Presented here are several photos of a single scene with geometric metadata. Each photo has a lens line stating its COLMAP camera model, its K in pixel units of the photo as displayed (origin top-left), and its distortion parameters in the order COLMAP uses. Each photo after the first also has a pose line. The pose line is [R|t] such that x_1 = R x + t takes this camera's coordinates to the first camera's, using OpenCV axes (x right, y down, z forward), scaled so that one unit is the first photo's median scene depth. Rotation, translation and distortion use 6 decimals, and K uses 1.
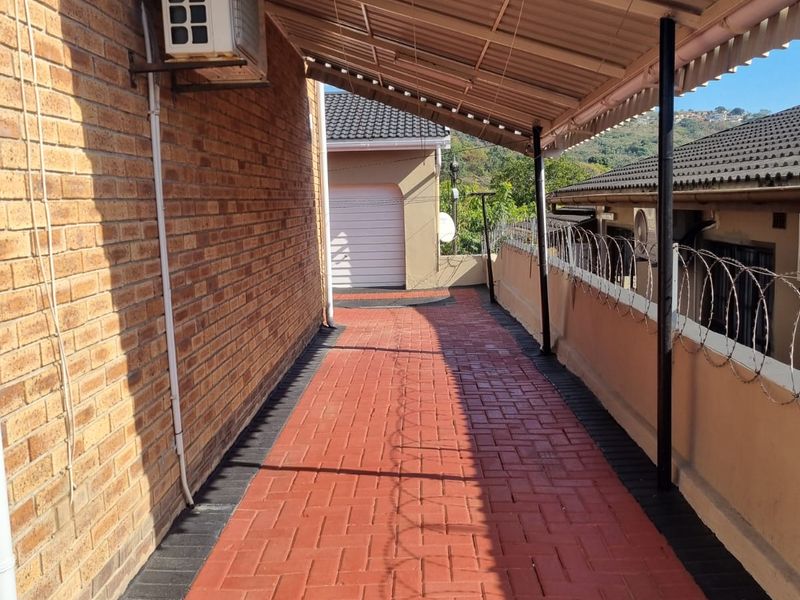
lens RADIAL K [[844.8, 0, 401.0], [0, 844.8, 300.1], [0, 0, 1]] dist [0.063466, 0.000000]
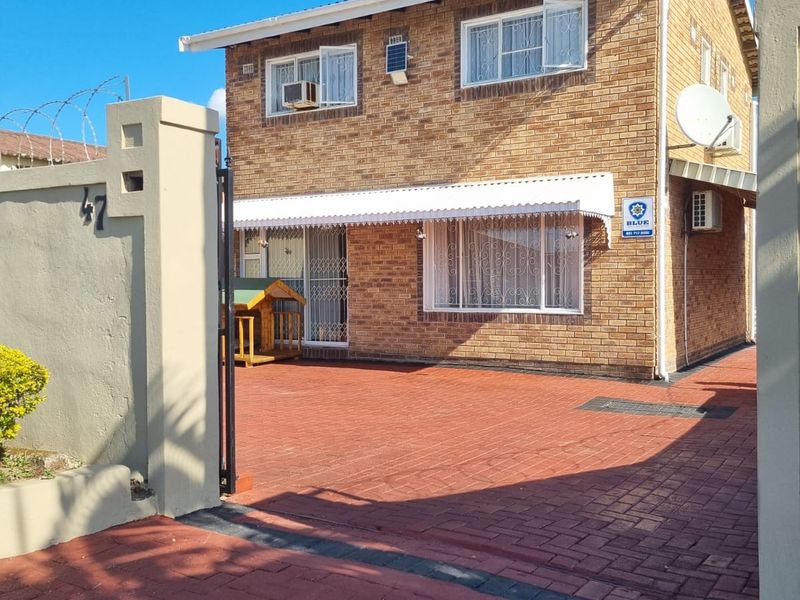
lens RADIAL K [[844.8, 0, 394.9], [0, 844.8, 298.5], [0, 0, 1]] dist [0.063466, 0.000000]
pose [[0.870723, 0.037632, -0.490332, 0.173622], [-0.079365, 0.994751, -0.064591, 0.144267], [0.485328, 0.095157, 0.869139, -1.157546]]
